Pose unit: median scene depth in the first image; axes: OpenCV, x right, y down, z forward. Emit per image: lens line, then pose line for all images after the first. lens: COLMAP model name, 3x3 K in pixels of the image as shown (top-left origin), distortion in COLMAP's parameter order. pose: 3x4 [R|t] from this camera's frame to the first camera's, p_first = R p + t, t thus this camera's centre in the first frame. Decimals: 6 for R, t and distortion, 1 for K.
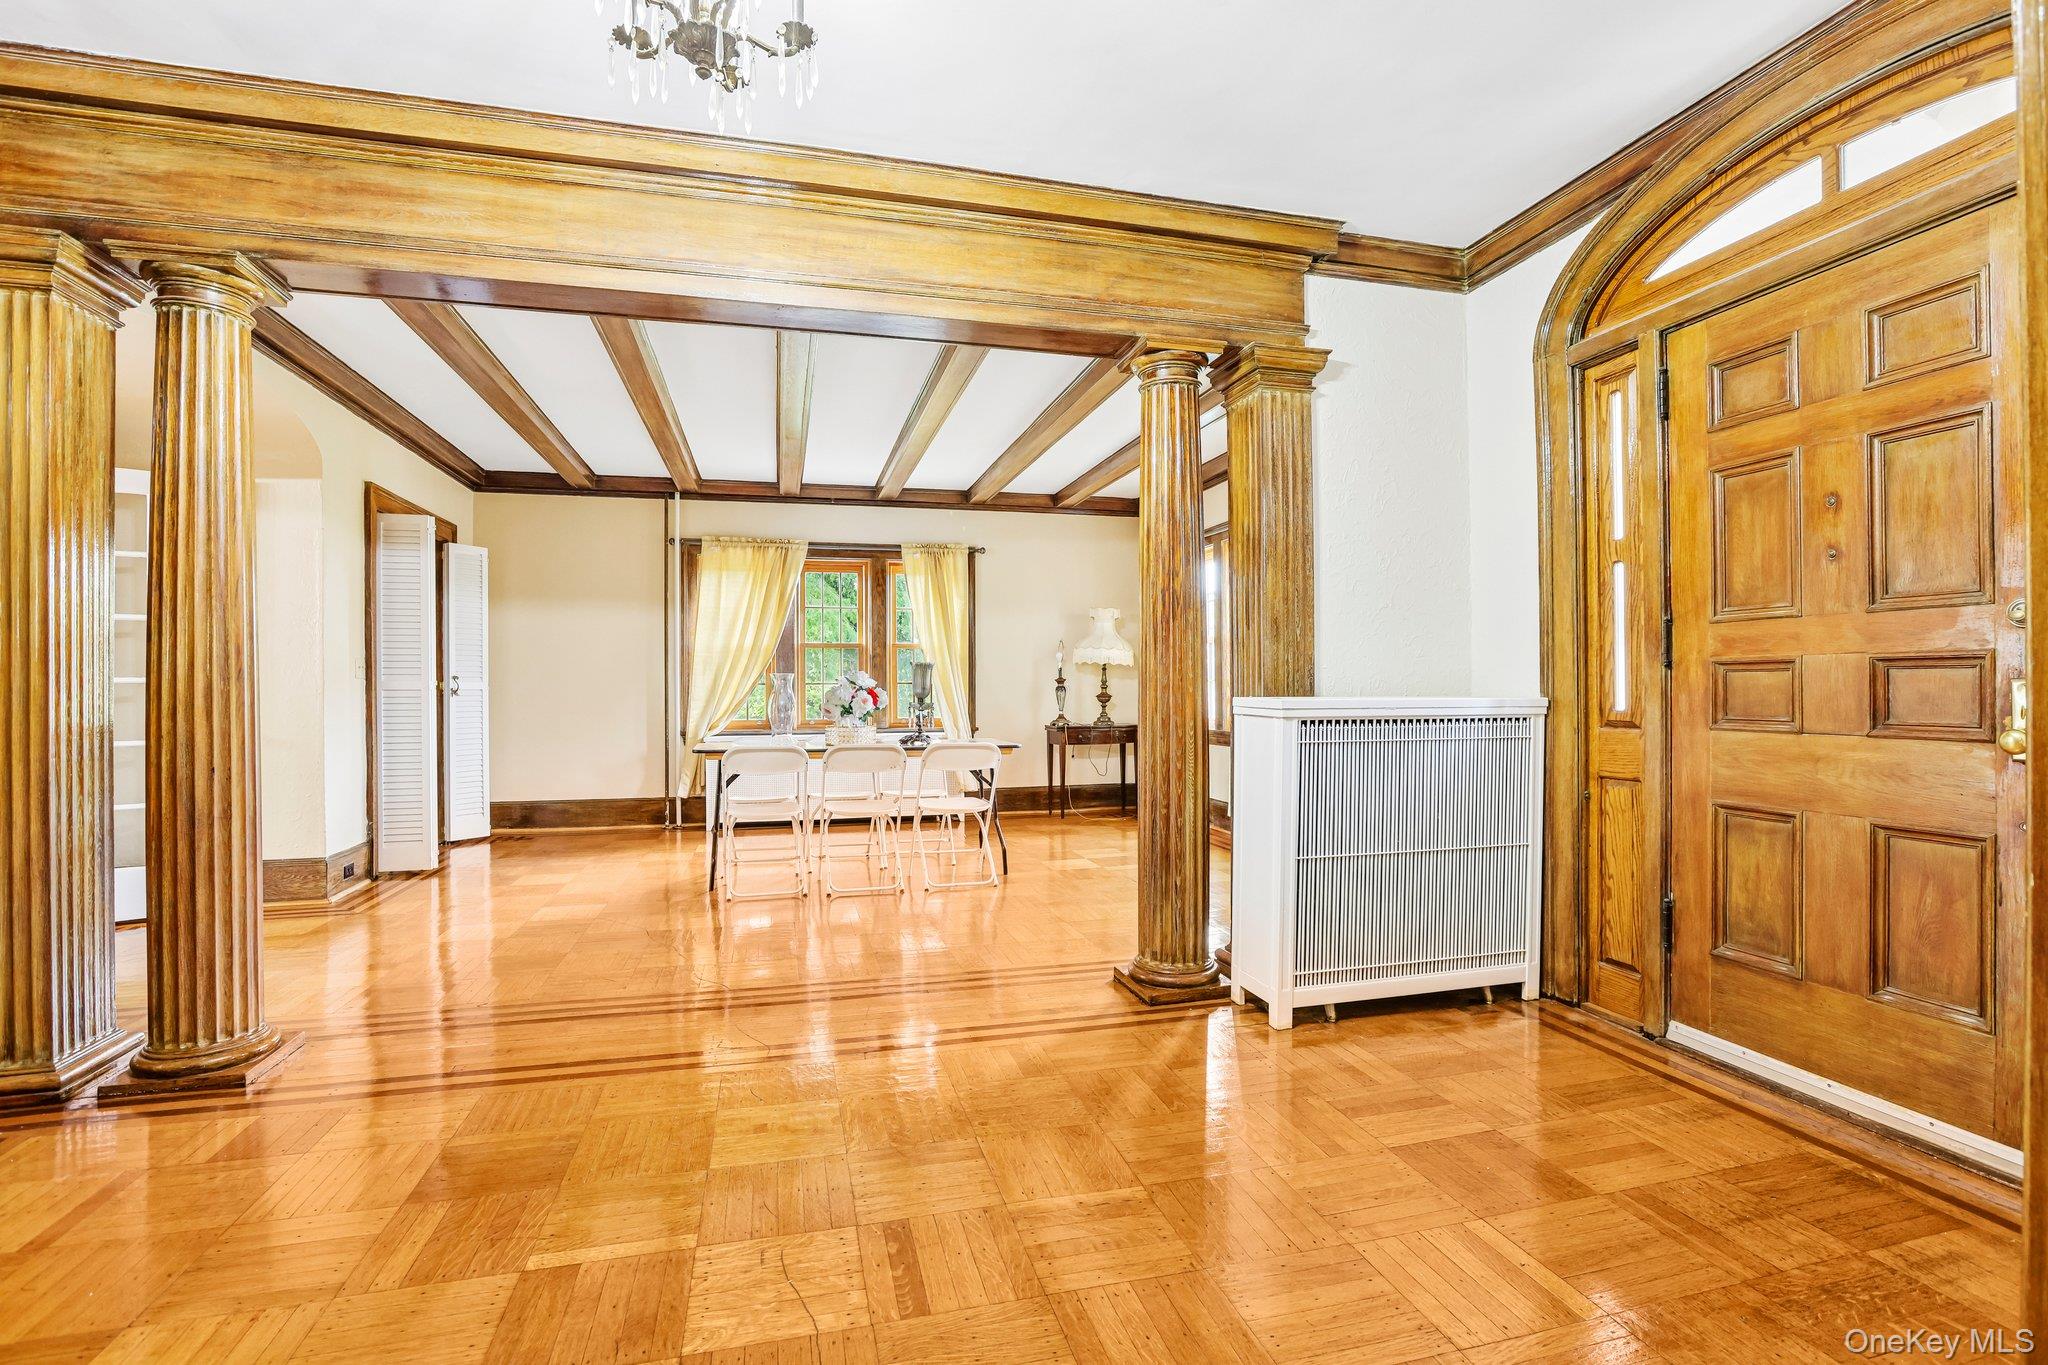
lens RADIAL K [[950.1, 0, 1020.3], [0, 950.1, 689.9], [0, 0, 1]] dist [-0.053975, 0.019980]
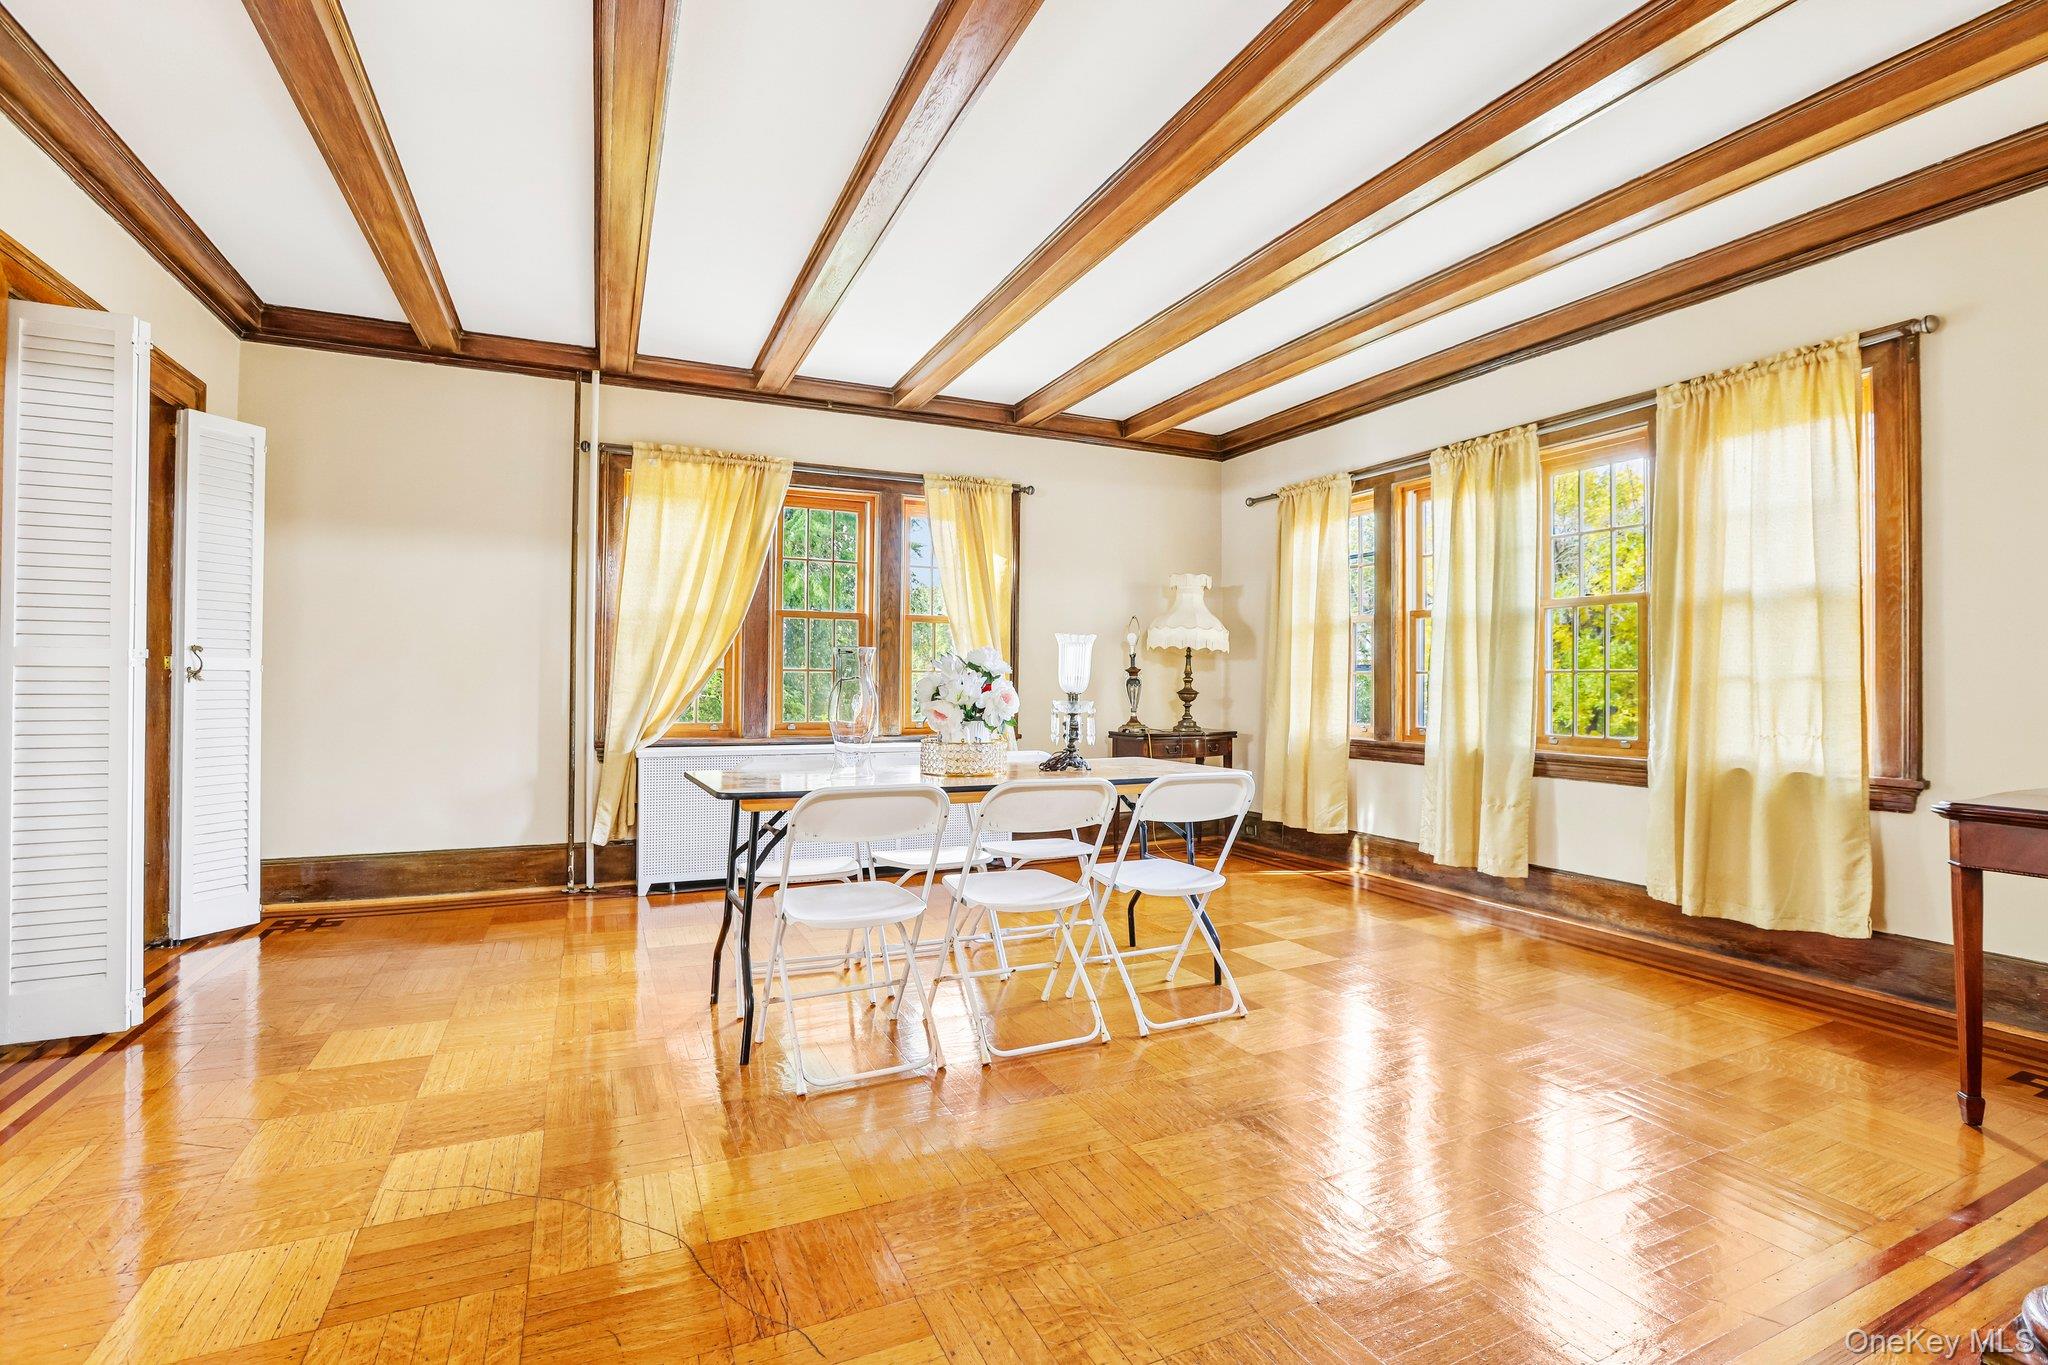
lens RADIAL K [[948.0, 0, 1035.6], [0, 948.0, 670.6], [0, 0, 1]] dist [-0.076317, 0.041749]
pose [[0.980505, 0.014742, 0.195940, -0.277142], [-0.012021, 0.999814, -0.015068, 0.003229], [-0.196125, 0.012419, 0.980500, 0.459688]]
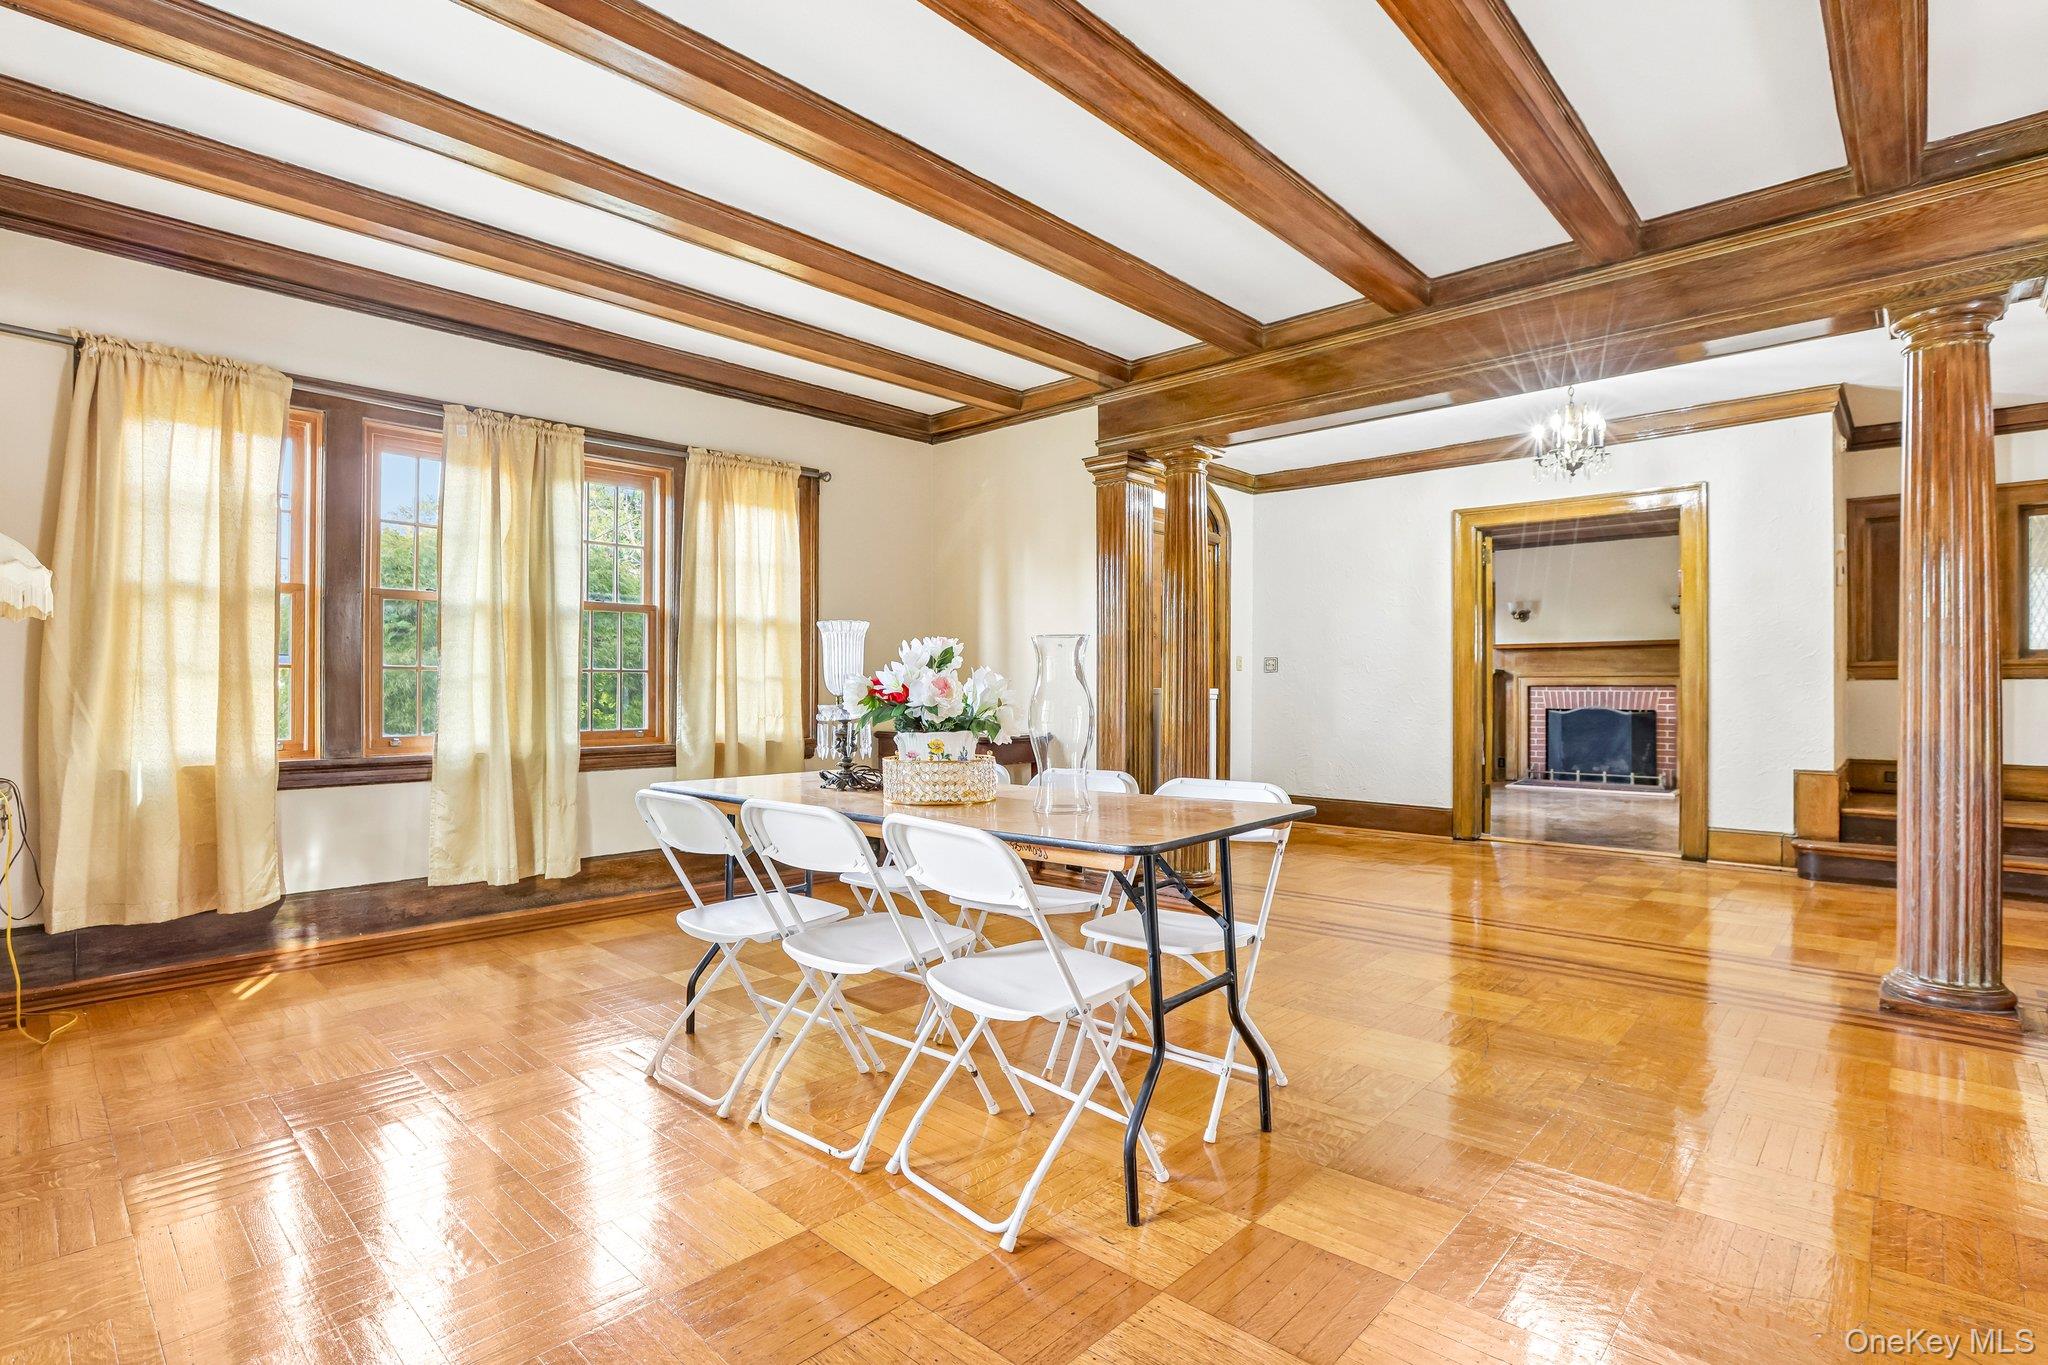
lens RADIAL K [[995.6, 0, 1023.1], [0, 995.6, 693.8], [0, 0, 1]] dist [-0.052845, 0.017685]
pose [[-0.529420, -0.000010, 0.848360, -0.653655], [0.003223, 0.999993, 0.002023, 0.007726], [-0.848354, 0.003806, -0.529416, 1.315204]]
